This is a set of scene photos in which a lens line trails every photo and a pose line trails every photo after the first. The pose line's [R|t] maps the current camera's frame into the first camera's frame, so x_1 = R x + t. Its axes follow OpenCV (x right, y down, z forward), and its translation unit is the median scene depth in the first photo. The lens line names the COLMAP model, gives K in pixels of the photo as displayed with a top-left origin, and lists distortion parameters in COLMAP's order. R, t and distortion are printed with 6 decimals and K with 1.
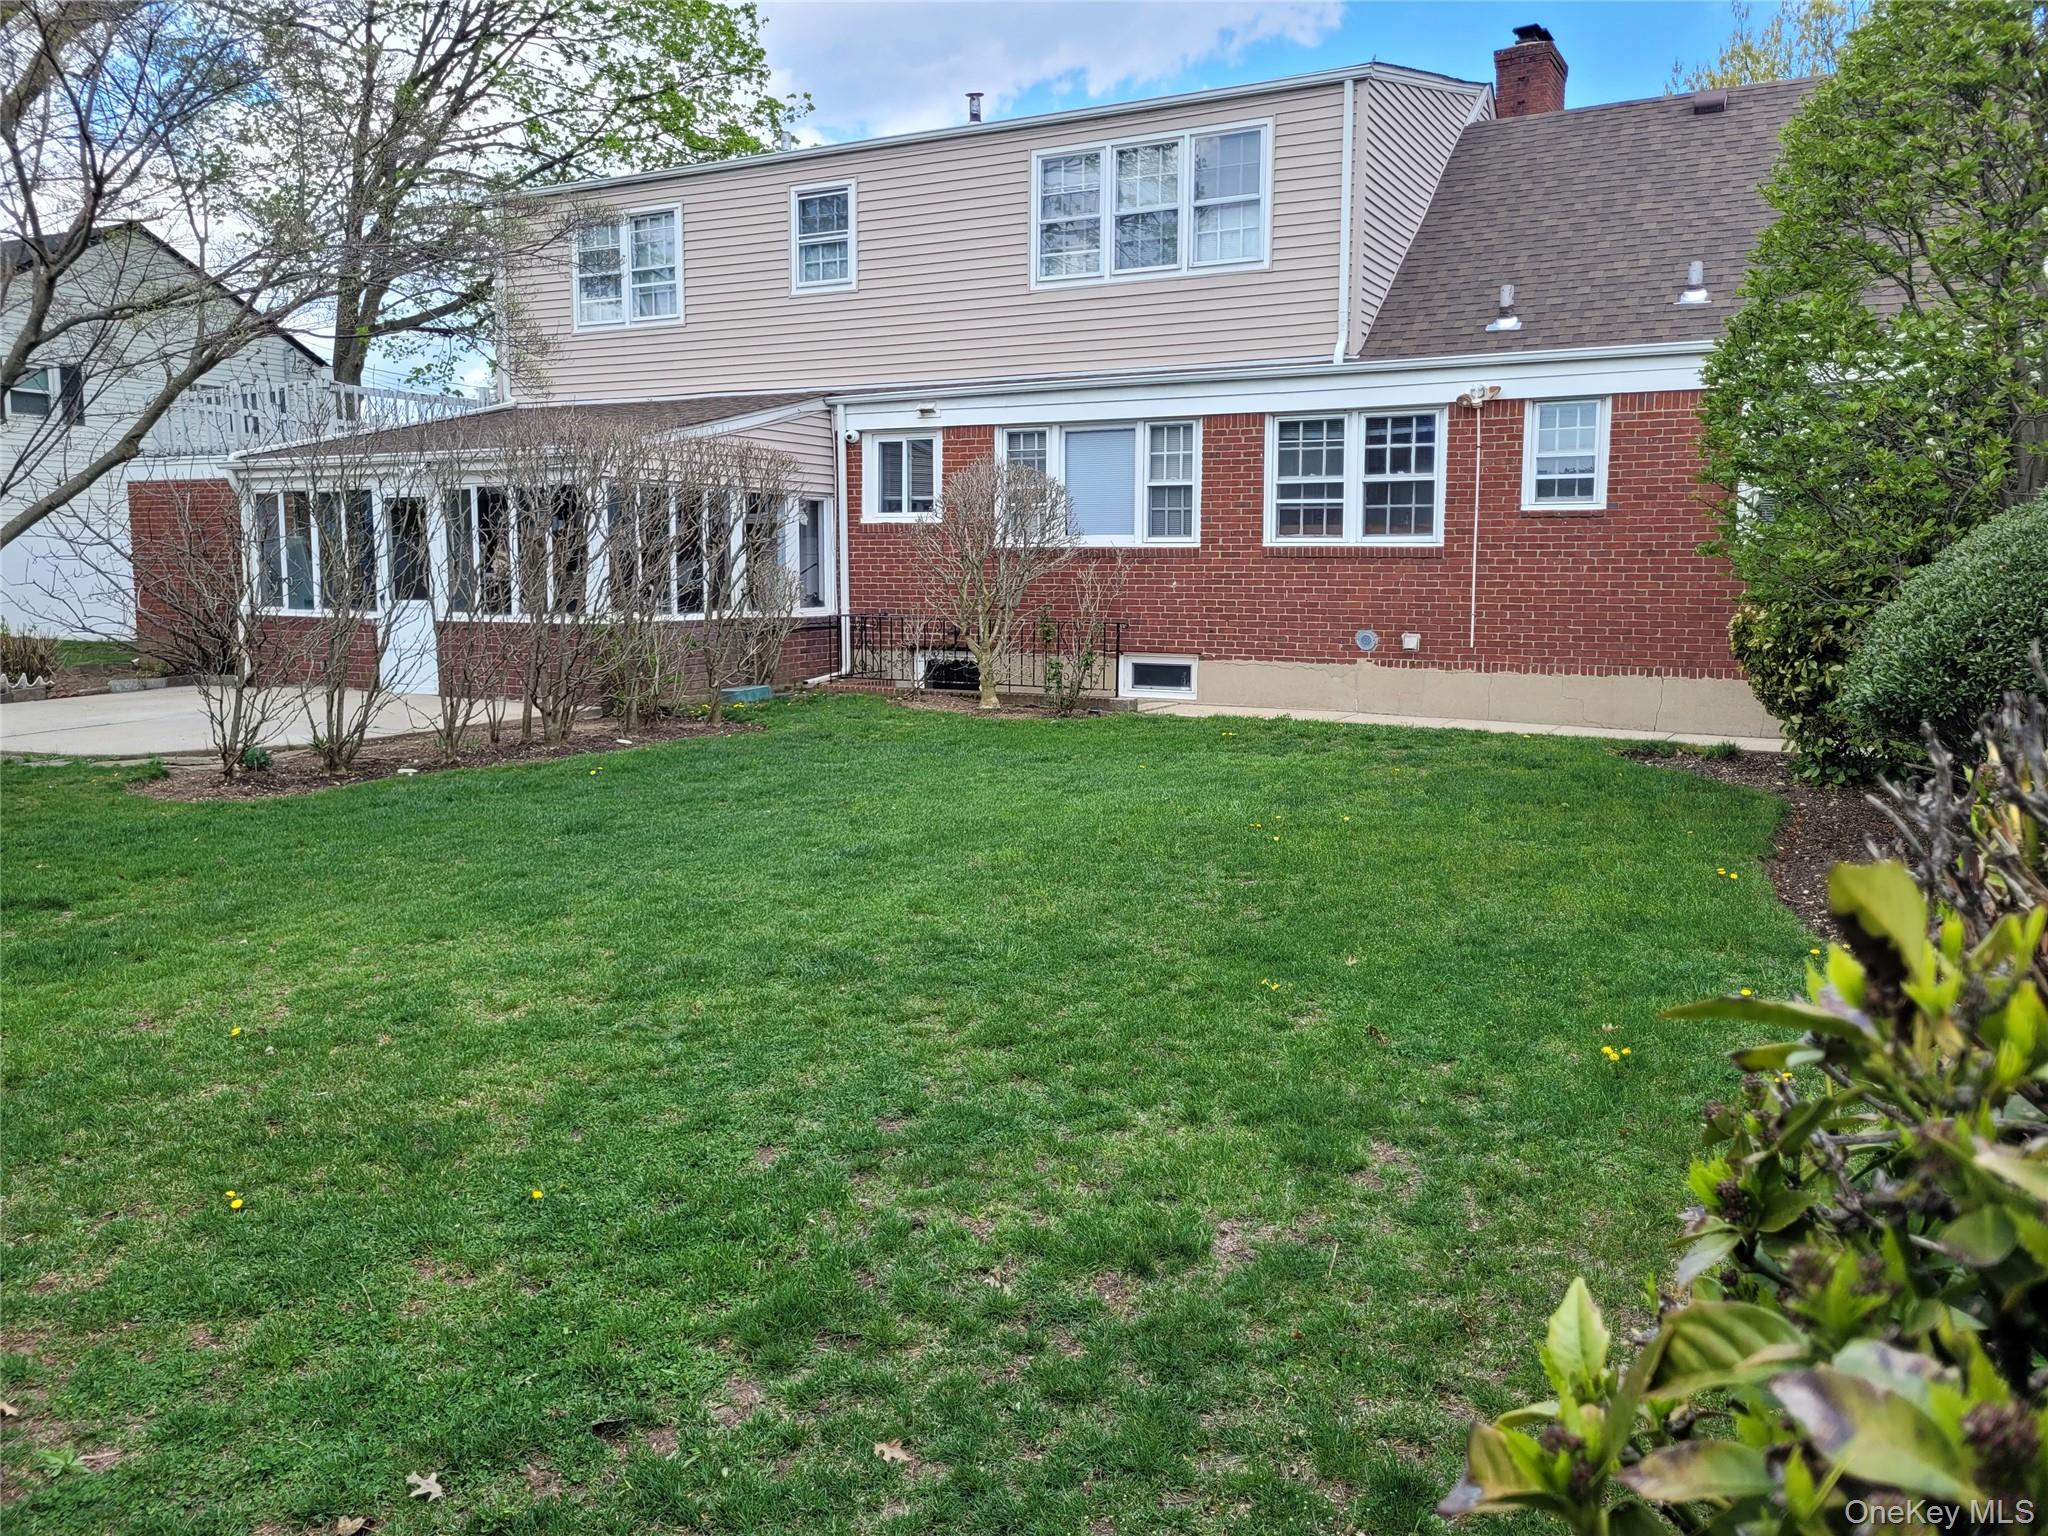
lens RADIAL K [[1548.9, 0, 1028.9], [0, 1548.9, 766.6], [0, 0, 1]] dist [0.038899, -0.034308]
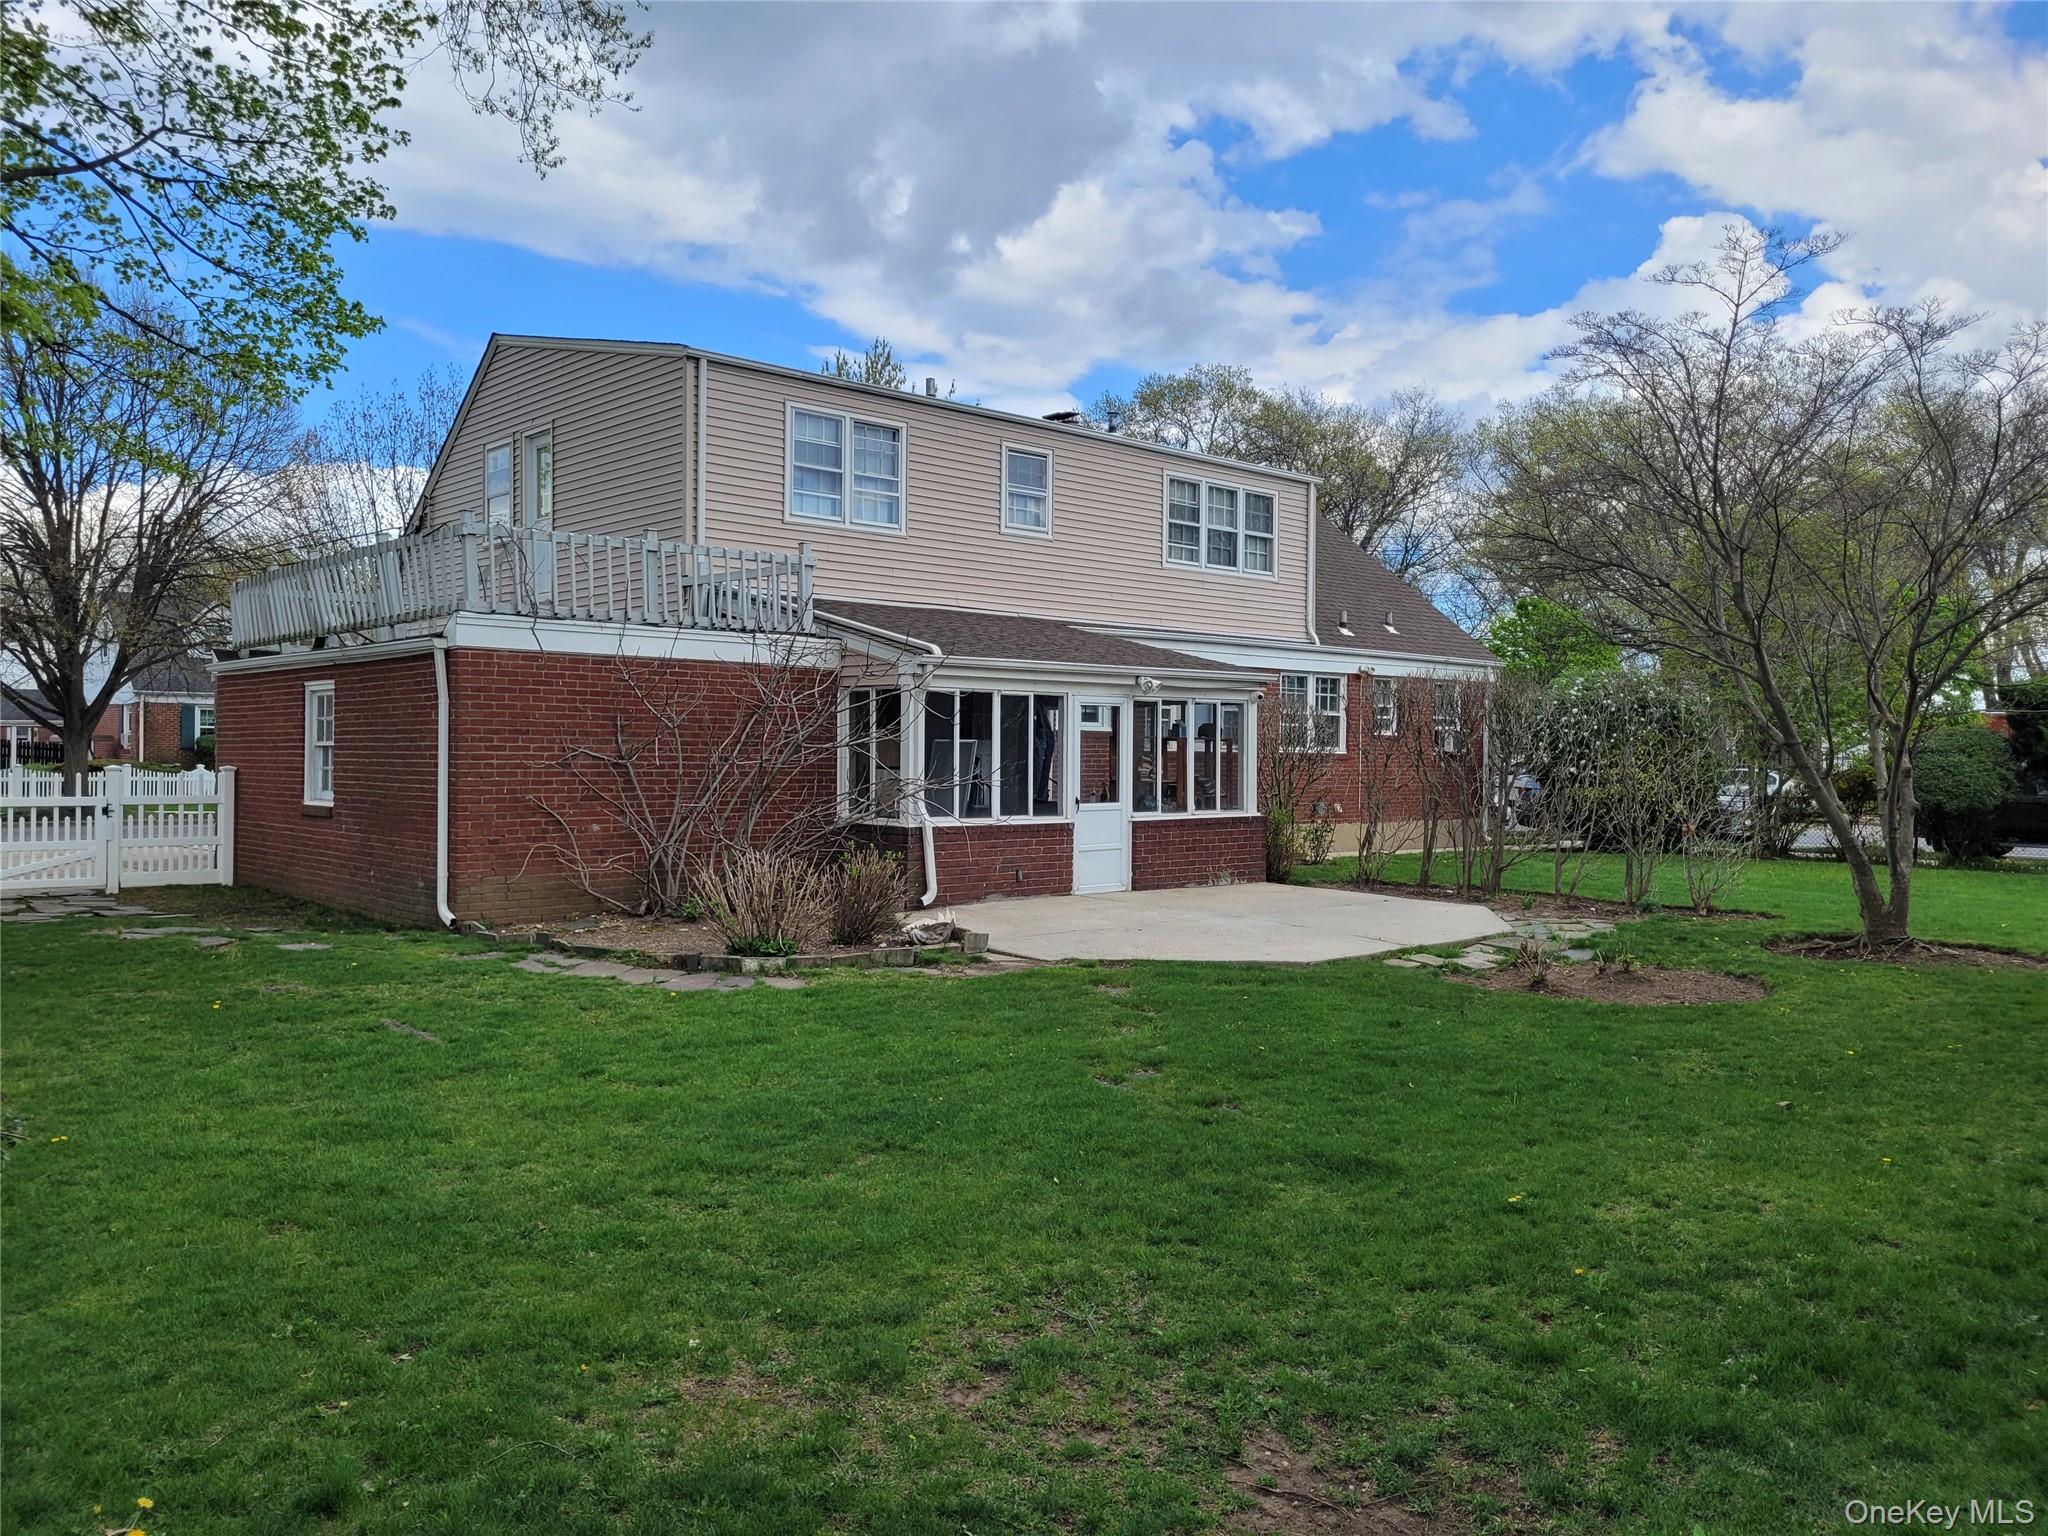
lens RADIAL K [[1548.9, 0, 1028.9], [0, 1548.9, 766.6], [0, 0, 1]] dist [0.038899, -0.034308]
pose [[0.348829, -0.008933, 0.937144, -1.395892], [0.102533, 0.994316, -0.028687, -0.105479], [-0.931561, 0.106095, 0.347762, 0.675258]]
